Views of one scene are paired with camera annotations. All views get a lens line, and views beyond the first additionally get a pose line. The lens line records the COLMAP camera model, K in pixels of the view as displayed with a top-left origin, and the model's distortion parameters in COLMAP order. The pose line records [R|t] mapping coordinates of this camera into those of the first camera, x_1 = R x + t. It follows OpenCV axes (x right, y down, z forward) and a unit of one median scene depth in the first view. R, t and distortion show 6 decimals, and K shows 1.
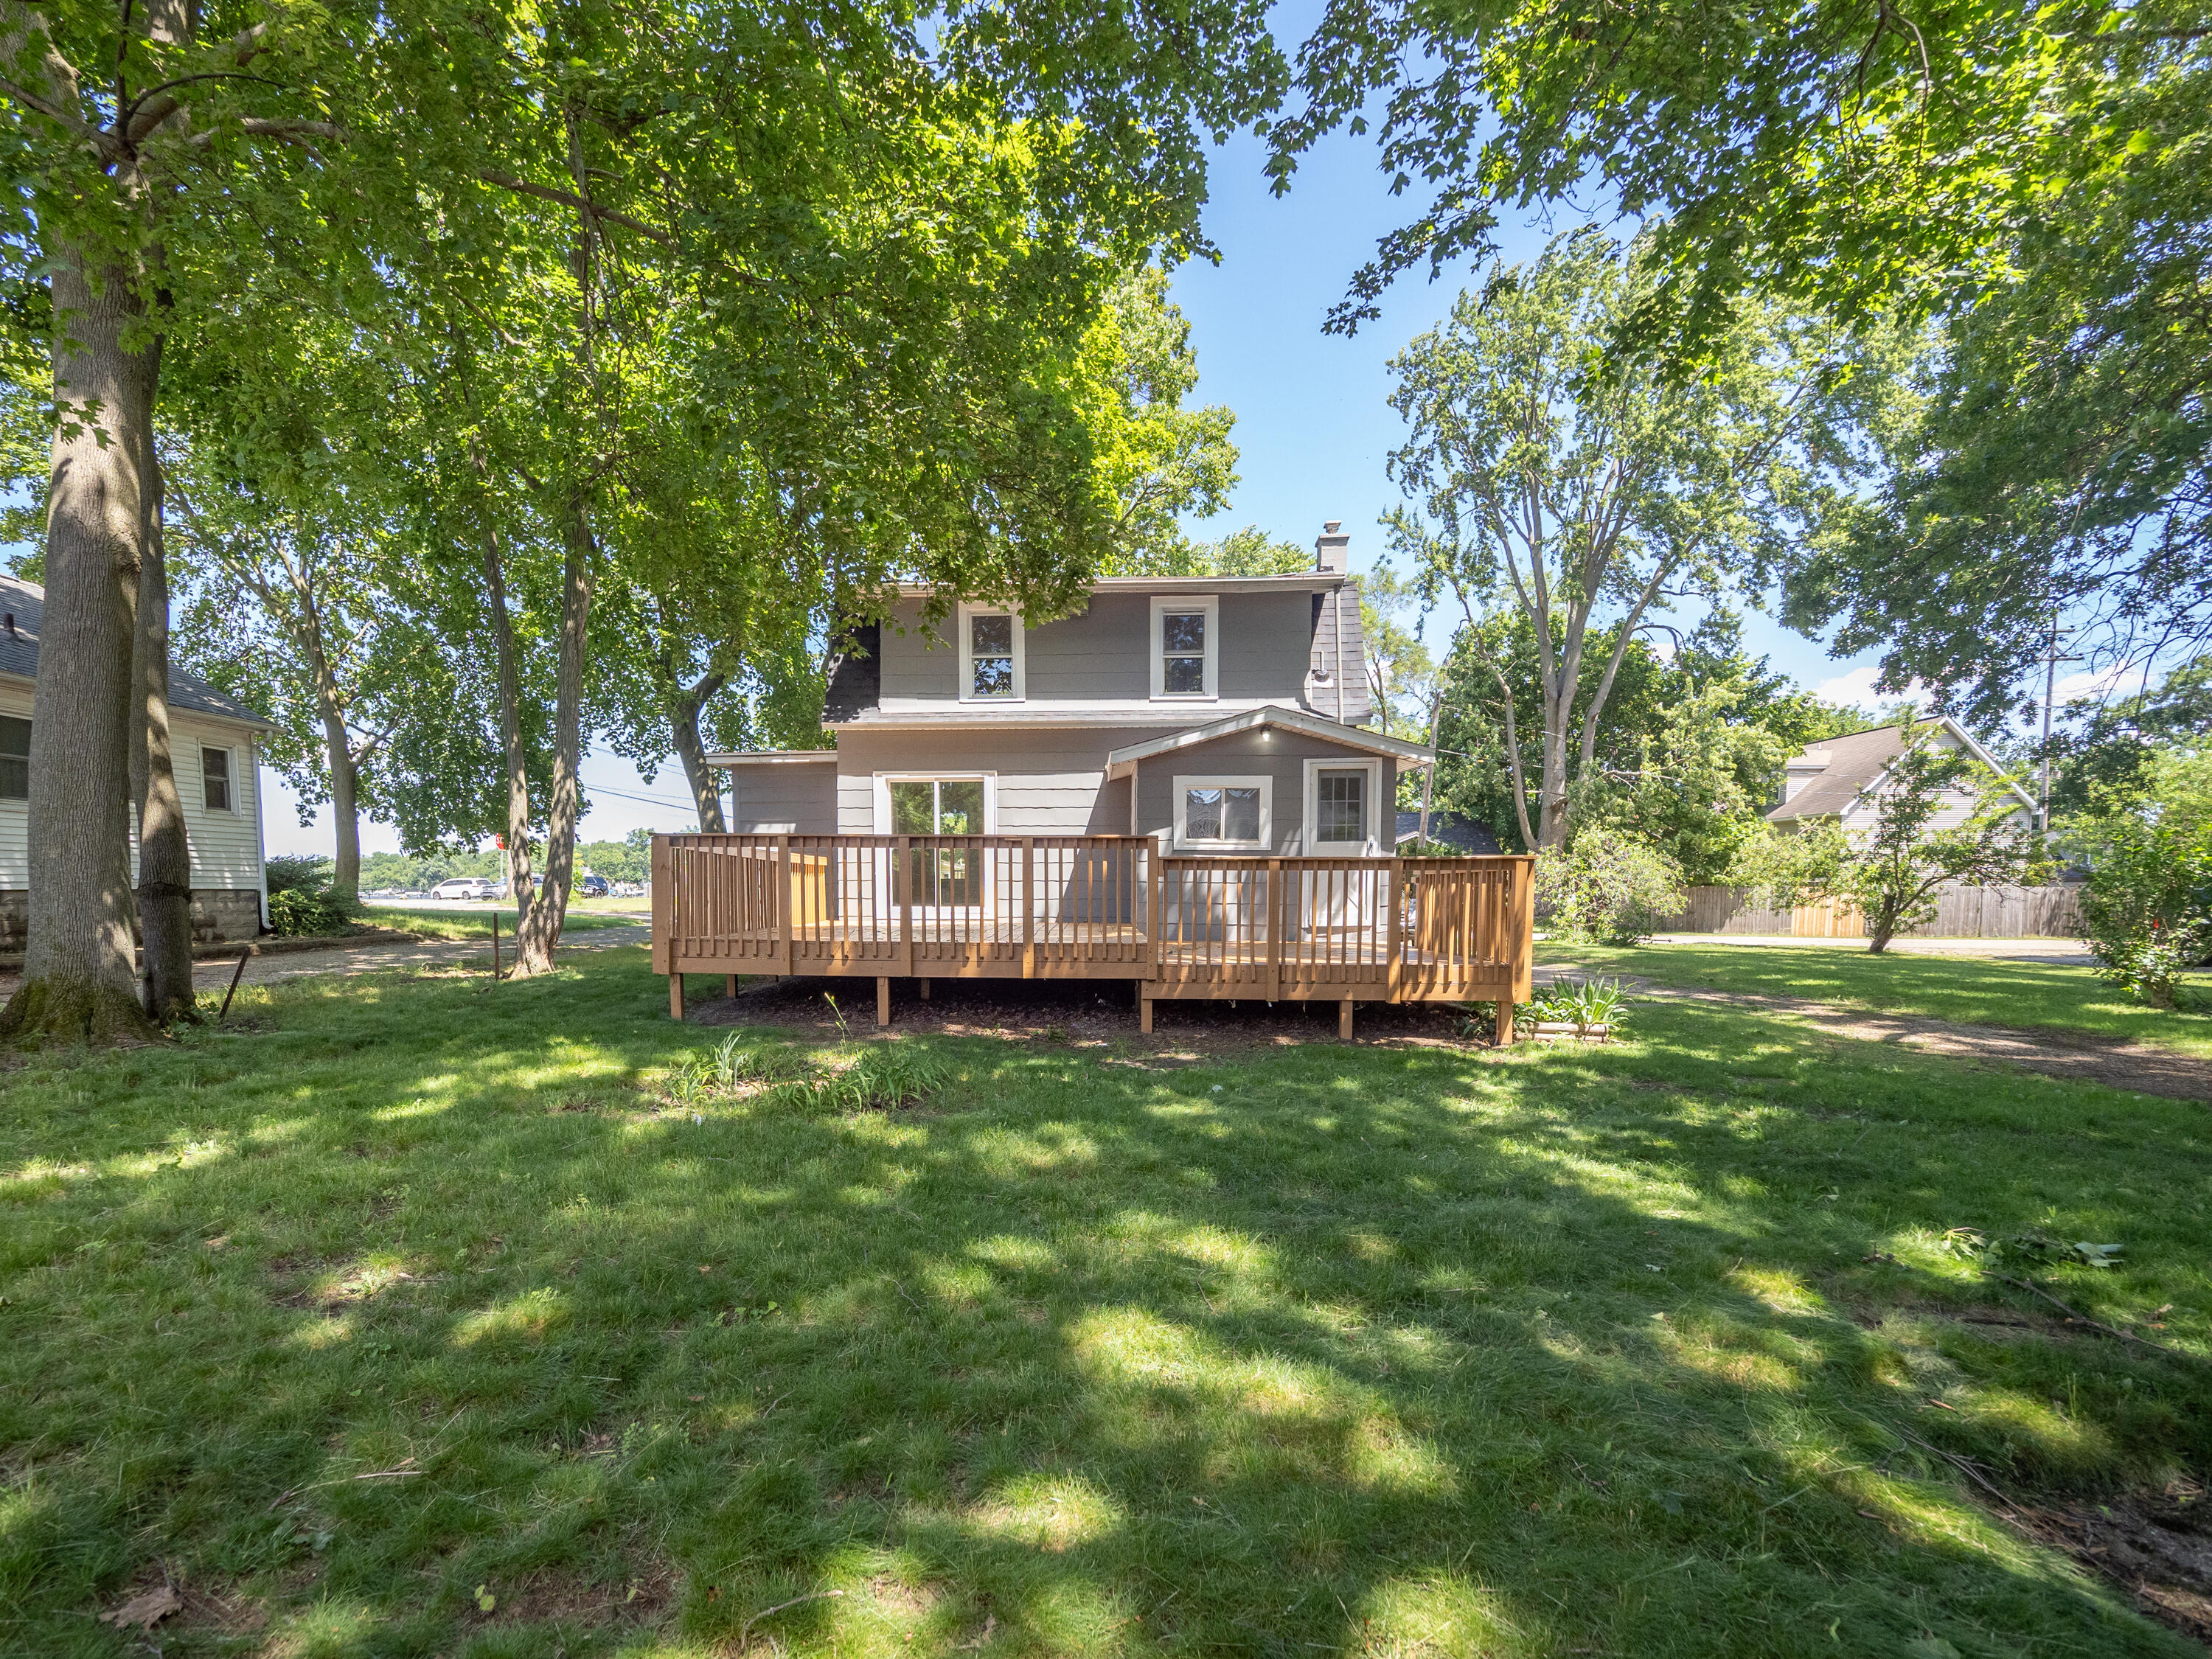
lens RADIAL K [[1029.7, 0, 1106.0], [0, 1029.7, 829.5], [0, 0, 1]] dist [-0.021164, 0.000002]
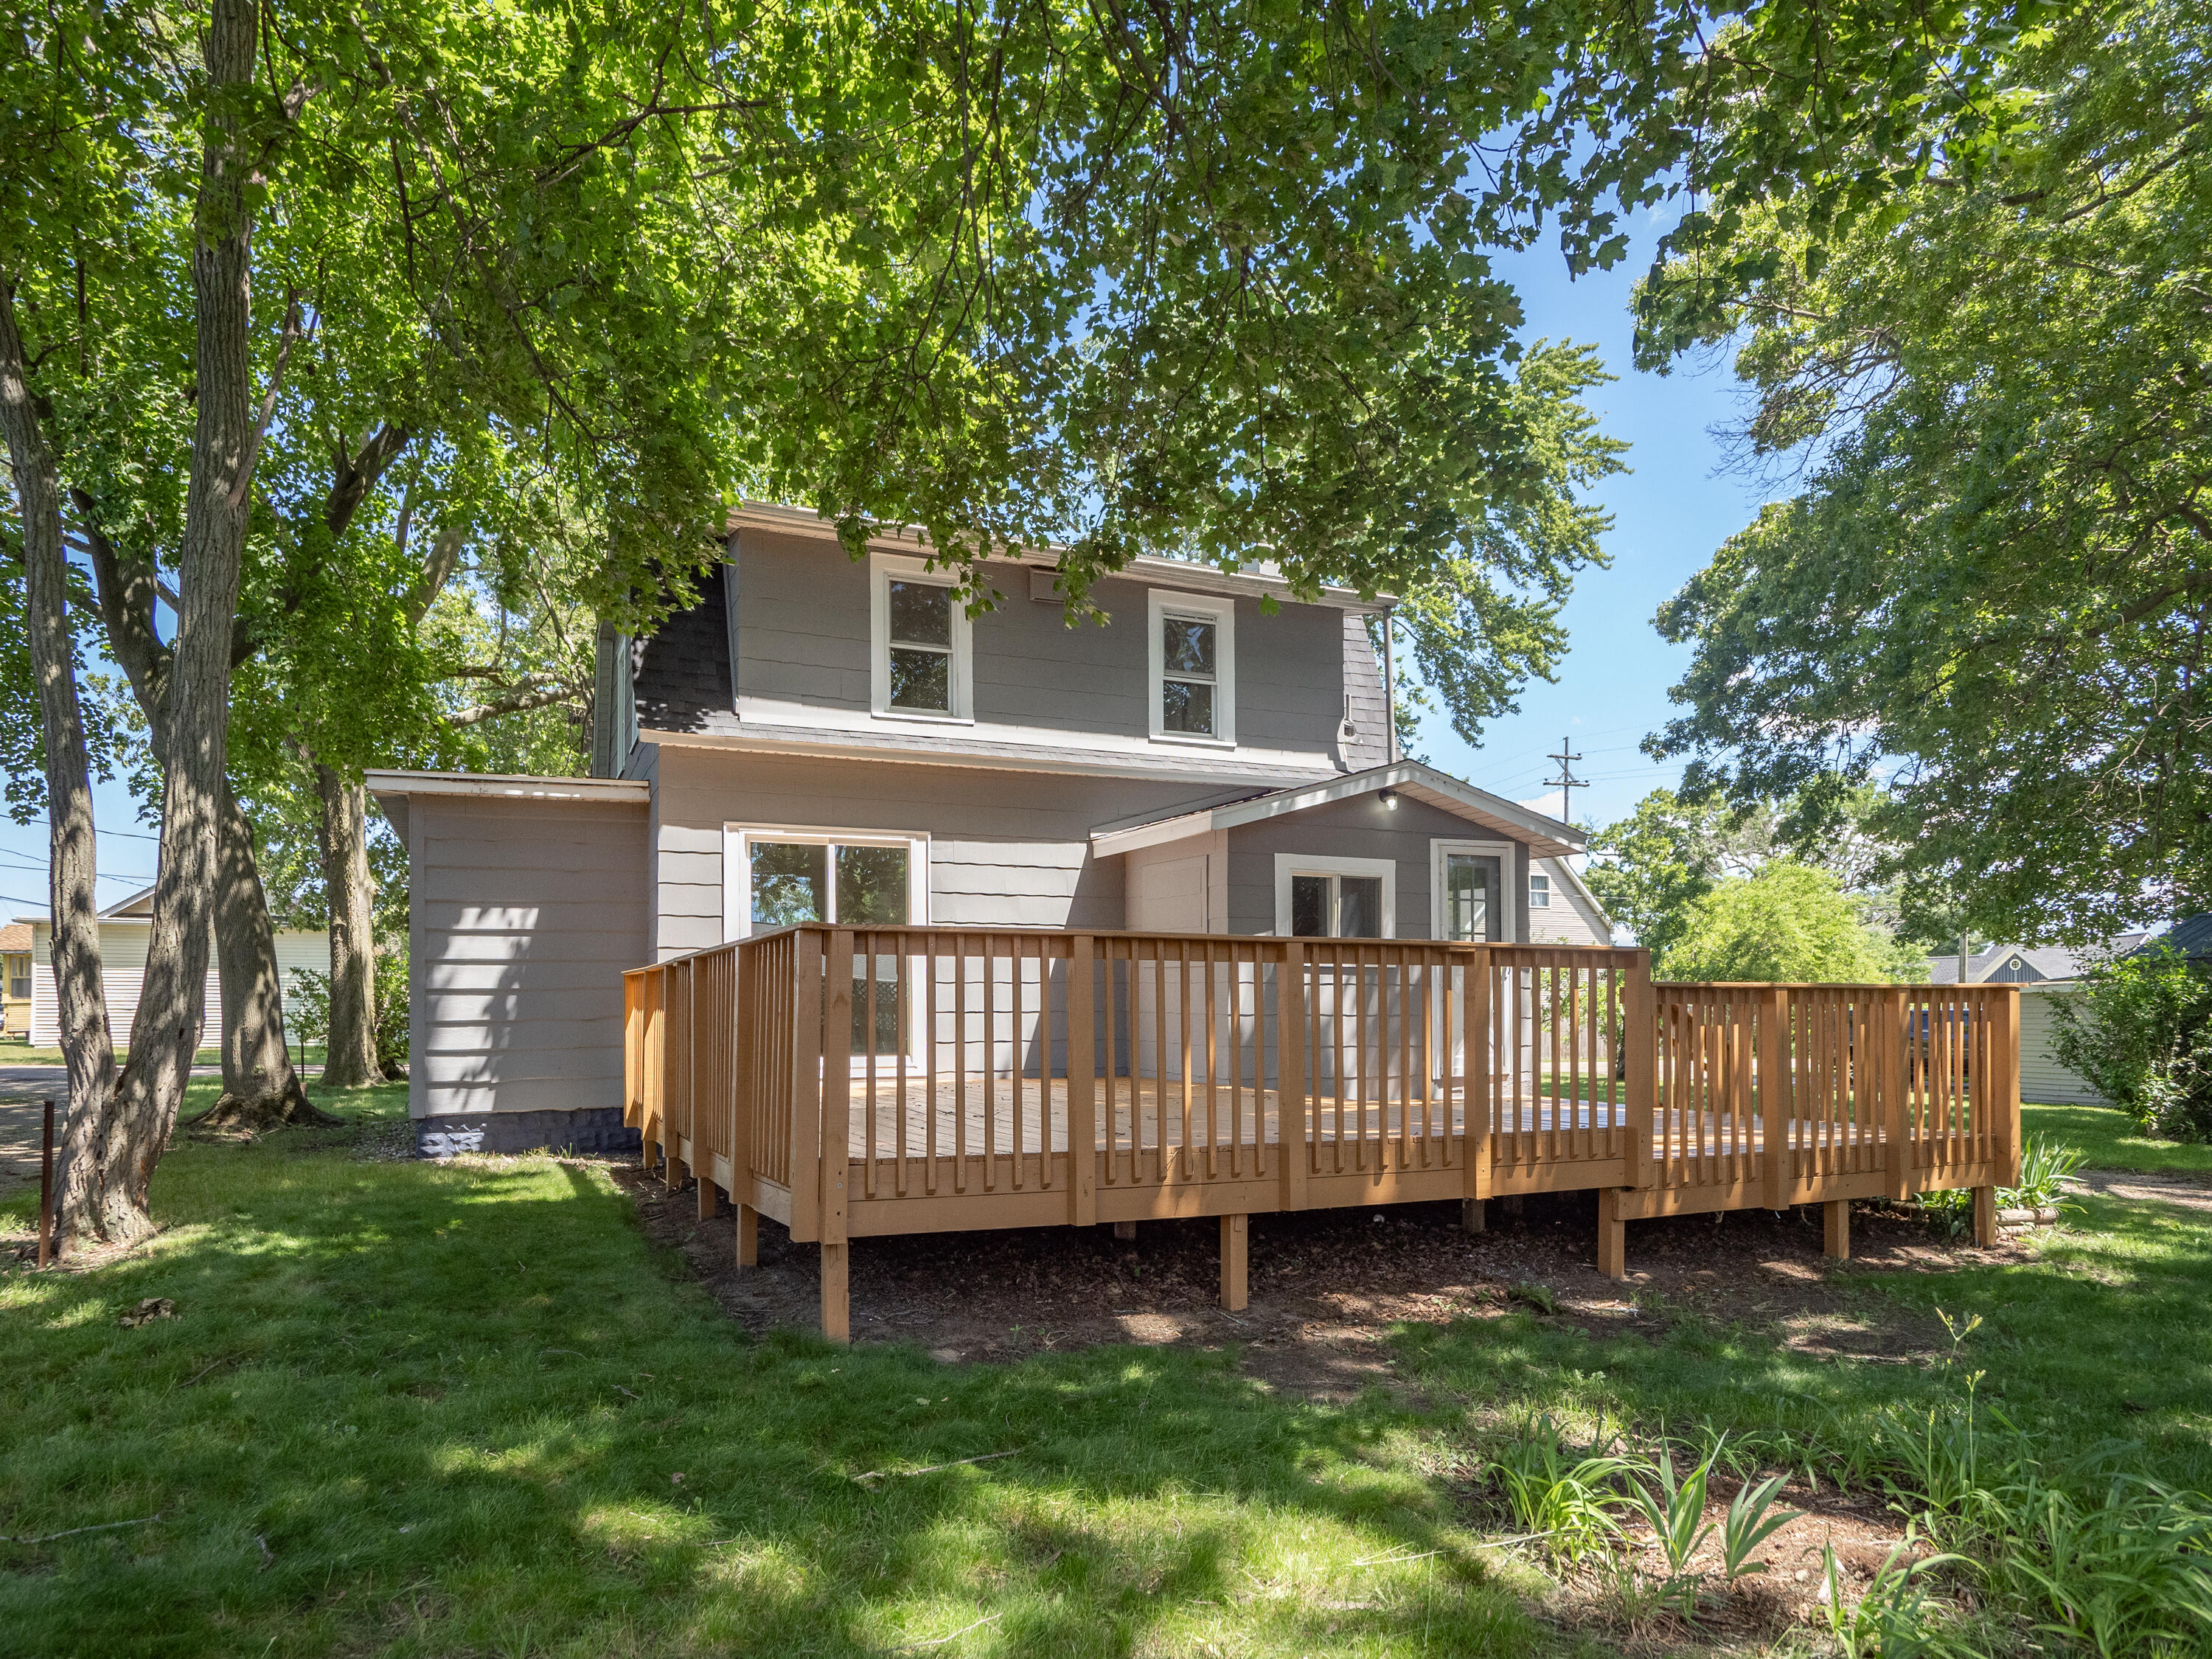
lens RADIAL K [[1274.1, 0, 1106.0], [0, 1274.1, 829.5], [0, 0, 1]] dist [0.005311, 0.000463]
pose [[0.898562, 0.054472, 0.435452, -0.344193], [-0.019476, 0.996239, -0.084432, 0.003702], [-0.438414, 0.067386, 0.896244, 0.268925]]
